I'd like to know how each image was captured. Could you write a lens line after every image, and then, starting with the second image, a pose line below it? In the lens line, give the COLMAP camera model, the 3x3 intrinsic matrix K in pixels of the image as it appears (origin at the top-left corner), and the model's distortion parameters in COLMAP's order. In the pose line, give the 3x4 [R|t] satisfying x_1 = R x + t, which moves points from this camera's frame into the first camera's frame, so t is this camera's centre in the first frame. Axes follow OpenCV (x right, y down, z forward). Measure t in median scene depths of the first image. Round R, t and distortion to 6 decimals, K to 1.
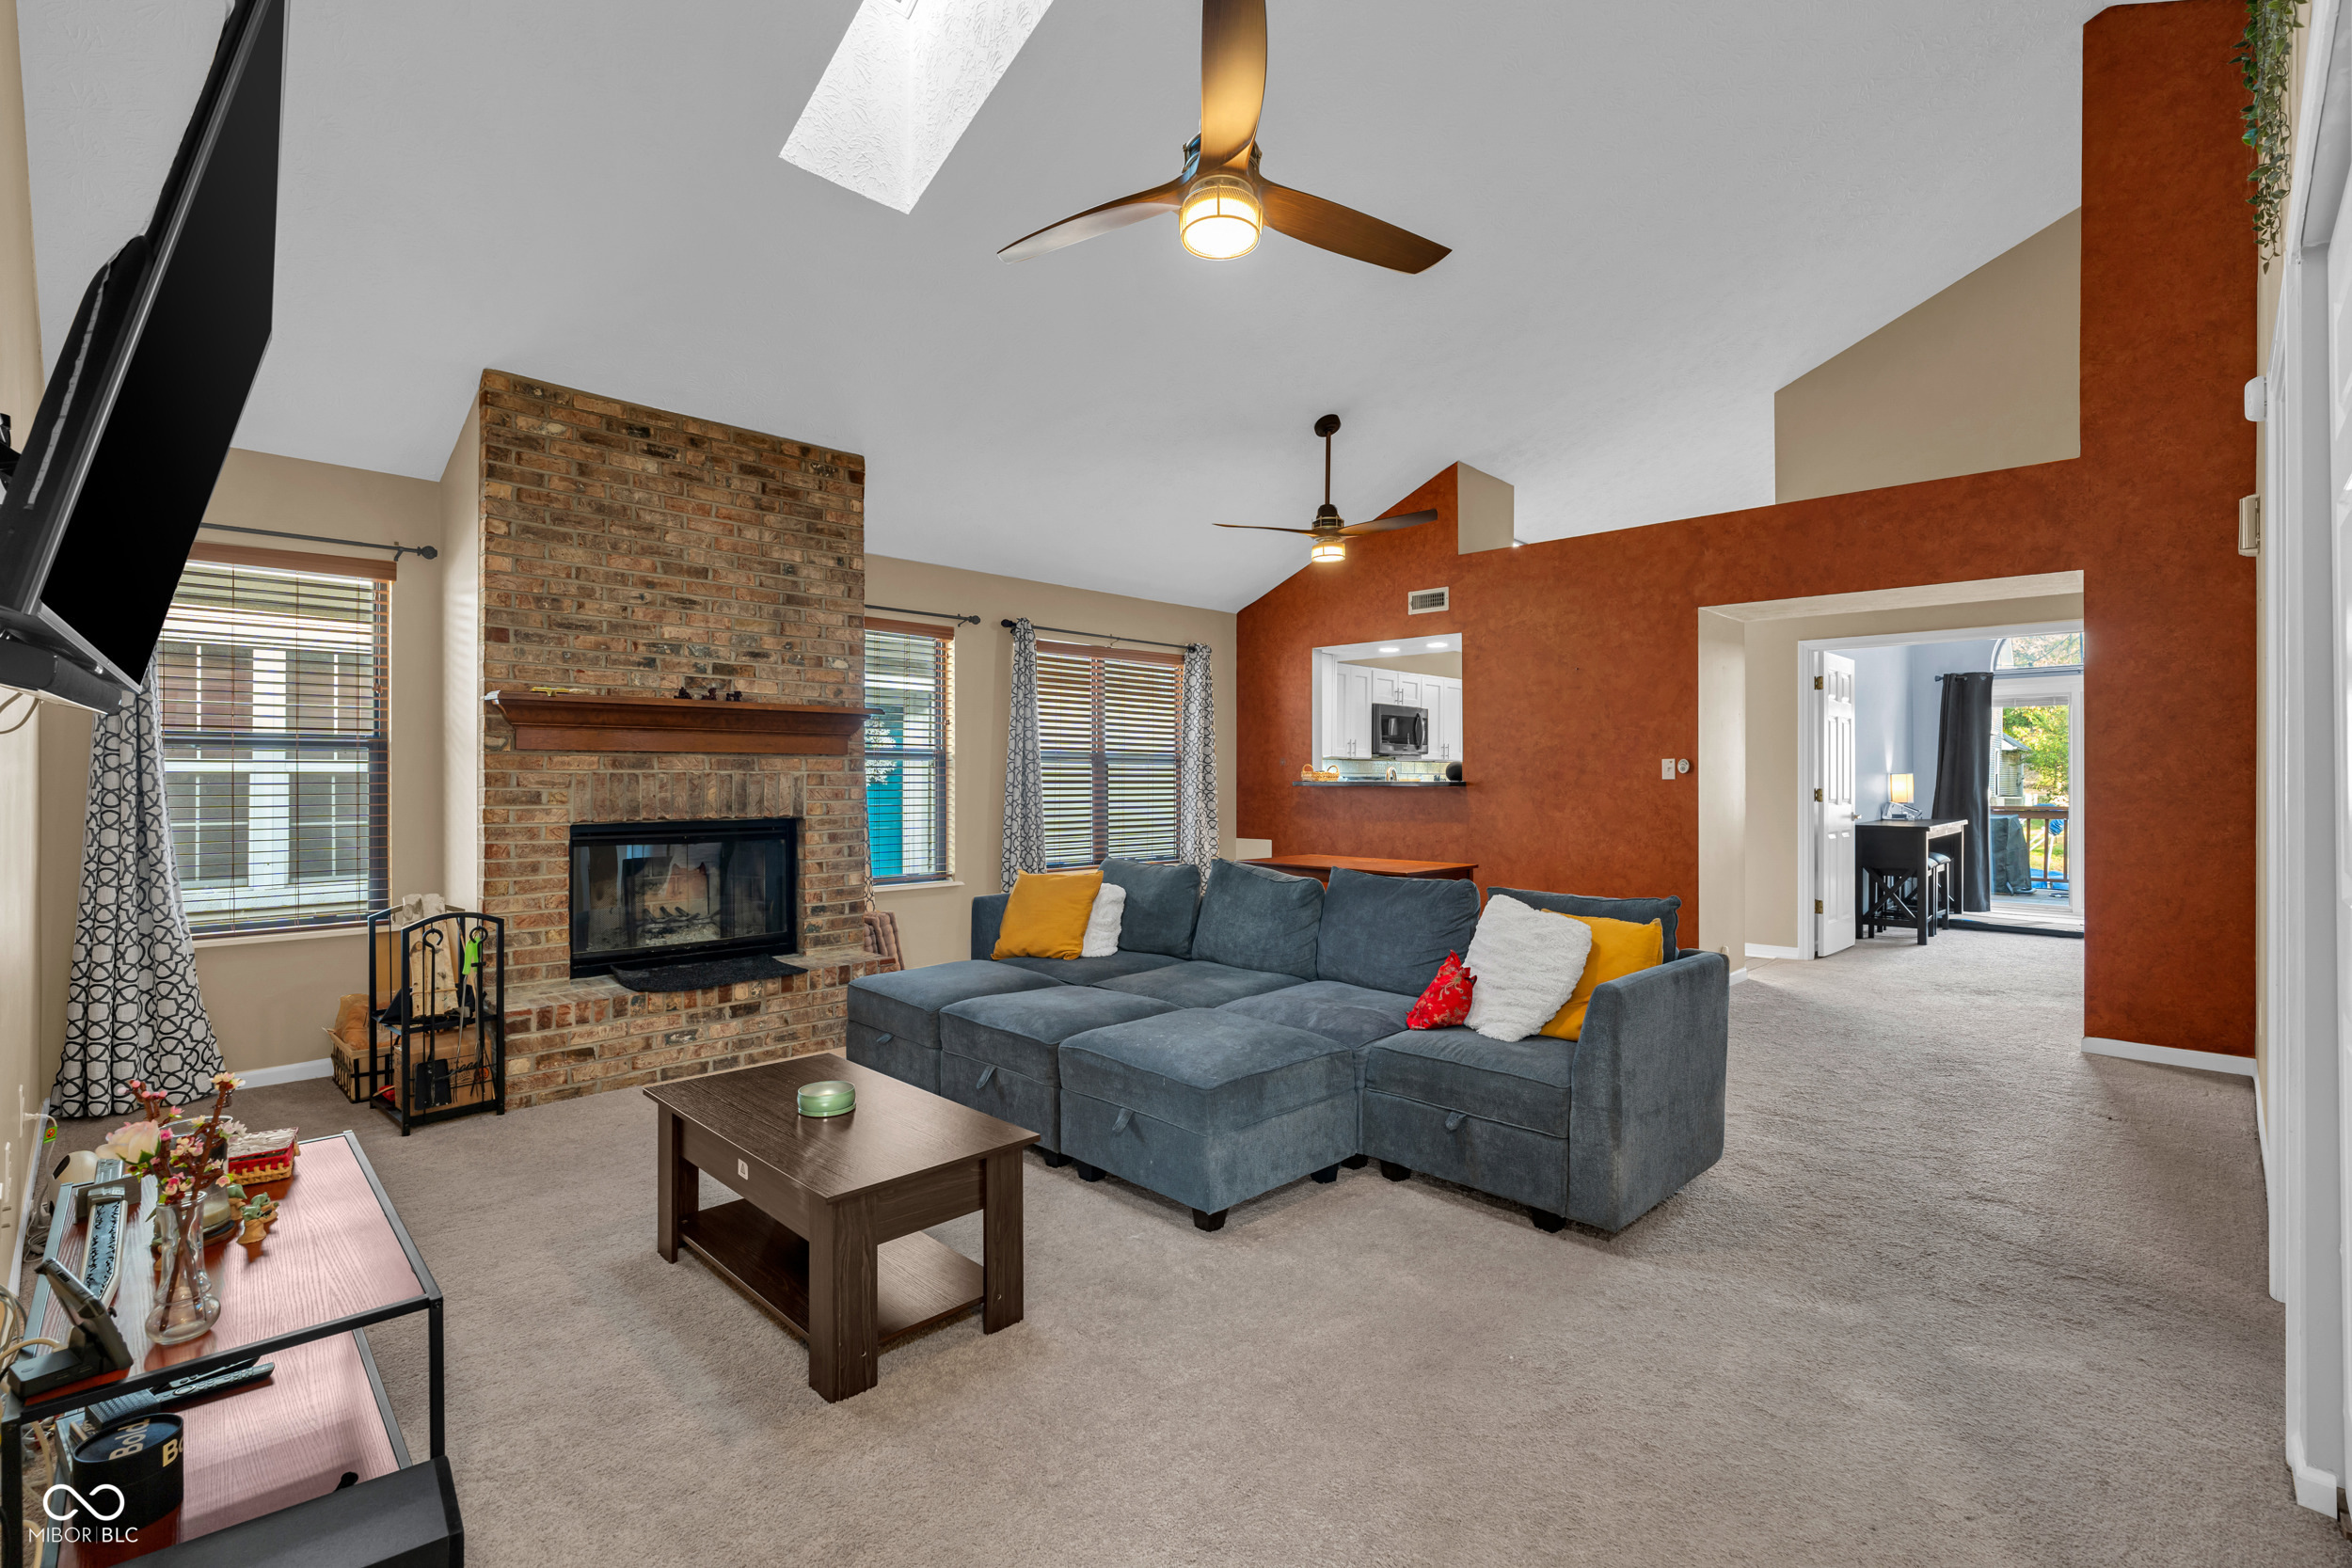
lens RADIAL K [[1065.0, 0, 1174.2], [0, 1065.0, 779.2], [0, 0, 1]] dist [-0.000636, 0.000683]
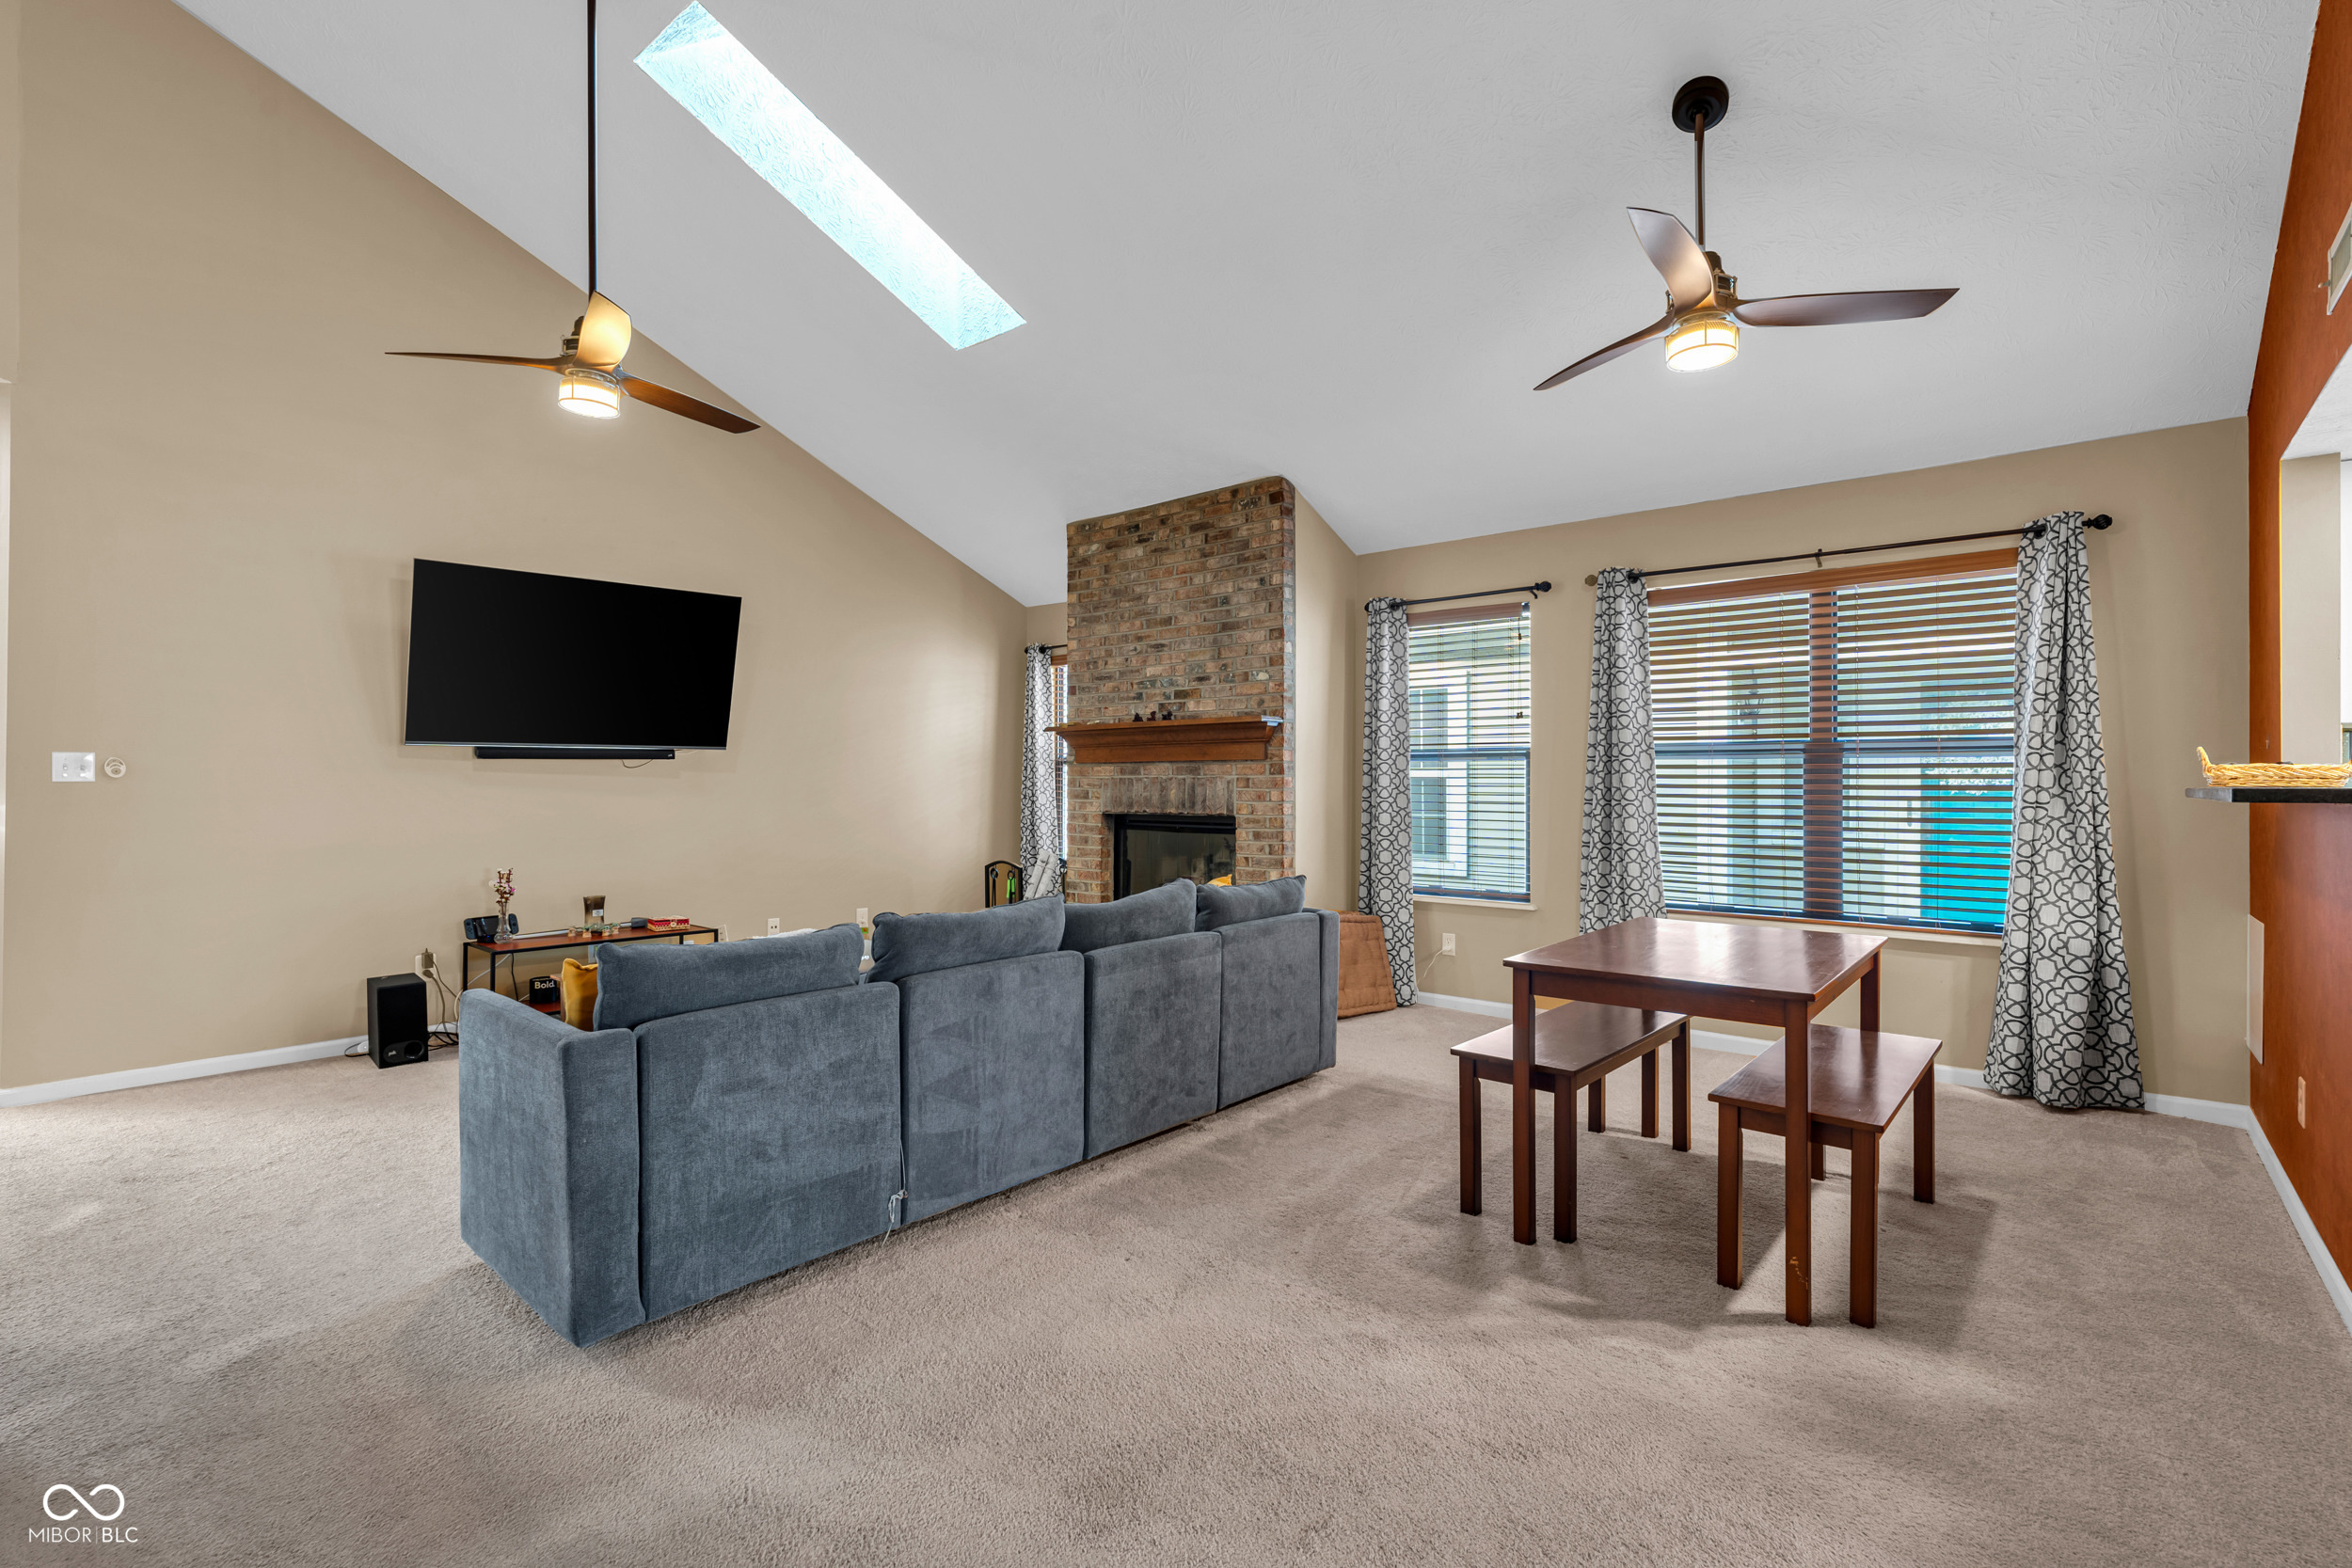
lens RADIAL K [[1065.0, 0, 1174.2], [0, 1065.0, 779.2], [0, 0, 1]] dist [-0.000636, 0.000683]
pose [[0.071528, -0.002597, -0.997435, 0.765990], [-0.000803, 0.999996, -0.002662, -0.000281], [0.997438, 0.000992, 0.071526, 0.840368]]
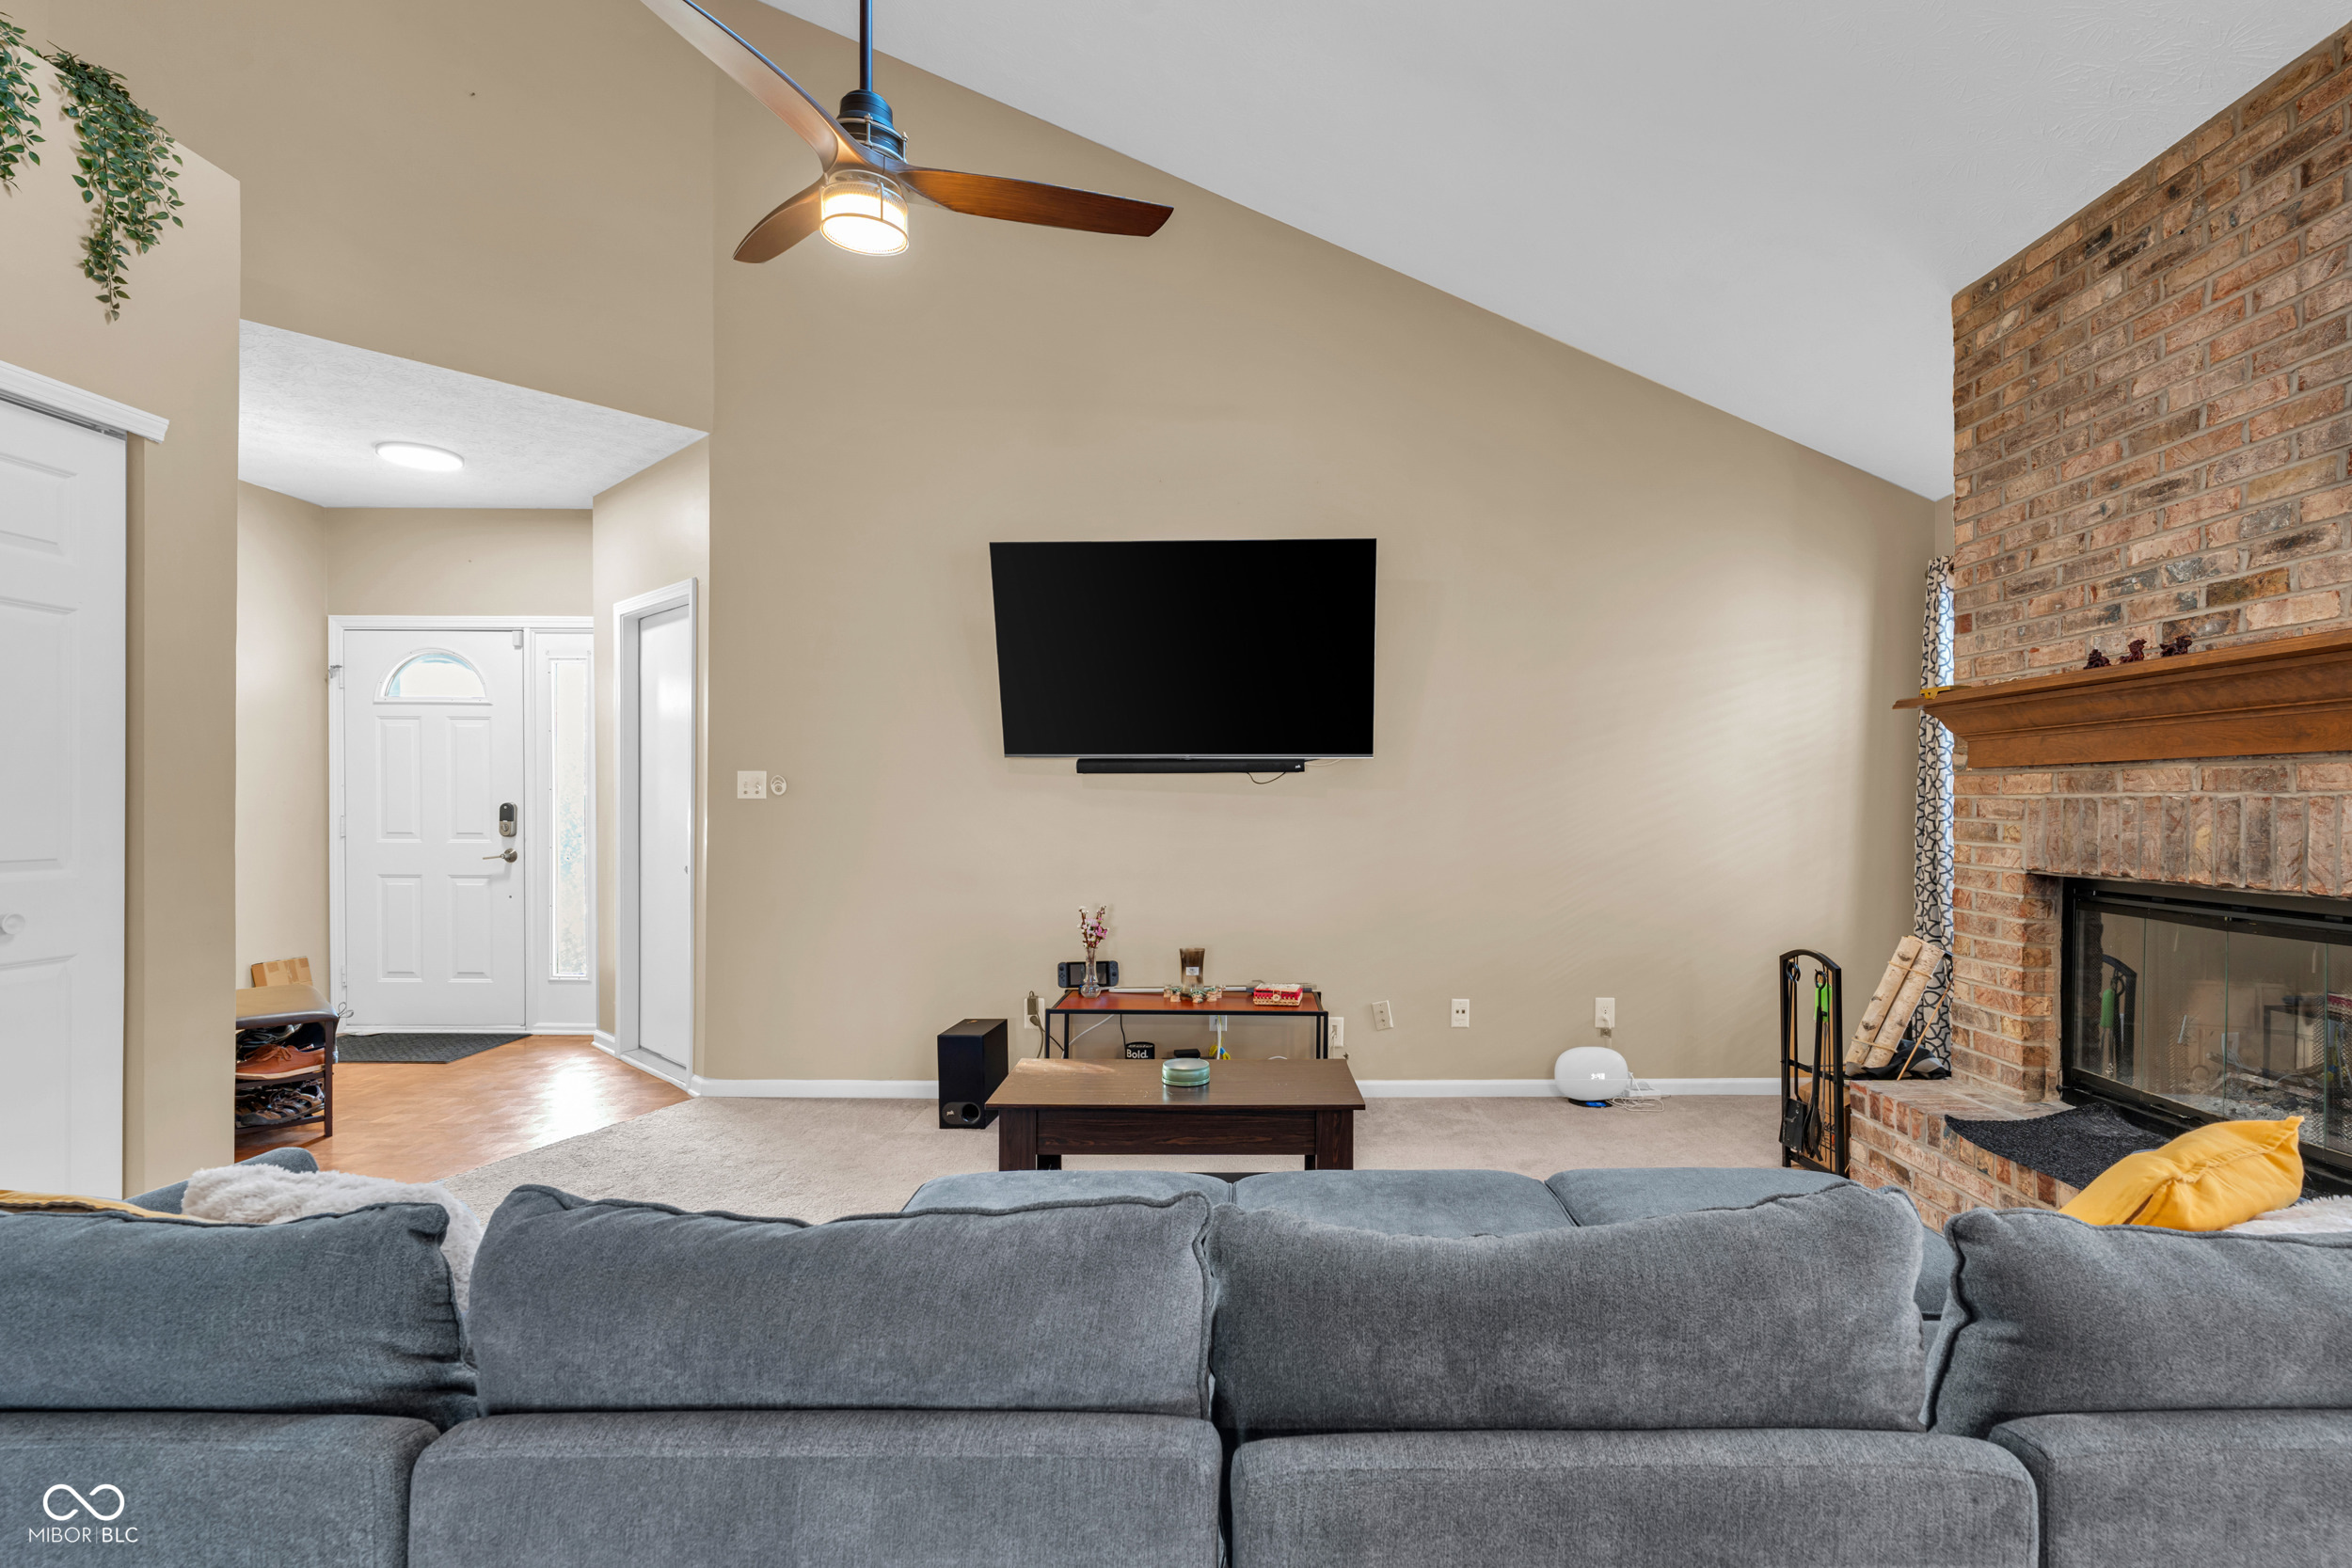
lens RADIAL K [[1087.8, 0, 1245.0], [0, 1087.8, 791.6], [0, 0, 1]] dist [-0.000157, 0.000721]
pose [[-0.695282, -0.011351, -0.718647, 0.253461], [-0.006980, 0.999935, -0.009040, -0.000335], [0.718703, -0.001269, -0.695316, 0.953416]]
